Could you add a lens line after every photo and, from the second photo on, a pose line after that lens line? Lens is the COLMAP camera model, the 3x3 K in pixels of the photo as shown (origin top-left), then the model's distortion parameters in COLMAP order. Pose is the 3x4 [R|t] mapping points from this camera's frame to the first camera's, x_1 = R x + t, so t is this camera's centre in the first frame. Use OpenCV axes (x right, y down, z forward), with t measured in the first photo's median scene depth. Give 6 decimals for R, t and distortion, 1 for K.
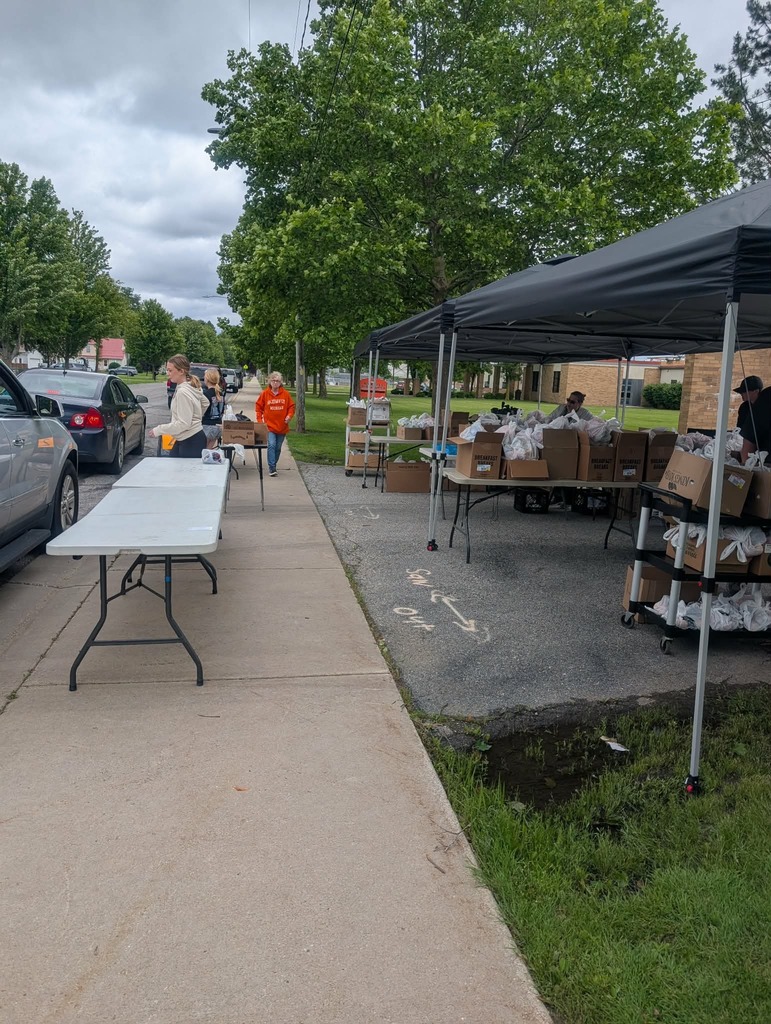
lens RADIAL K [[766.7, 0, 386.7], [0, 766.7, 512.9], [0, 0, 1]] dist [-0.007402, 0.000791]
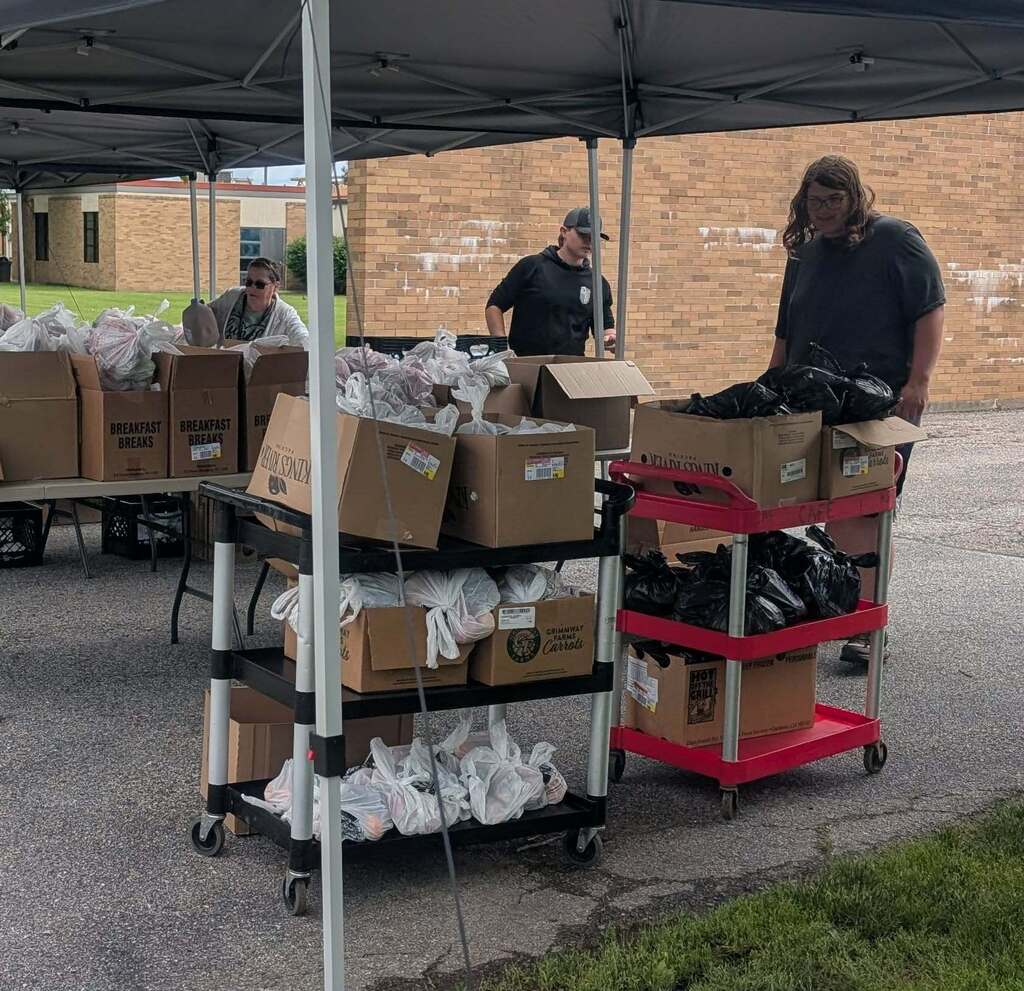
lens RADIAL K [[1694.4, 0, 511.5], [0, 1694.4, 495.4], [0, 0, 1]] dist [0.144213, 0.000000]
pose [[0.914655, -0.081864, 0.395858, 0.114933], [0.090834, 0.995858, -0.003933, -0.012868], [-0.393897, 0.039555, 0.918303, 0.123407]]
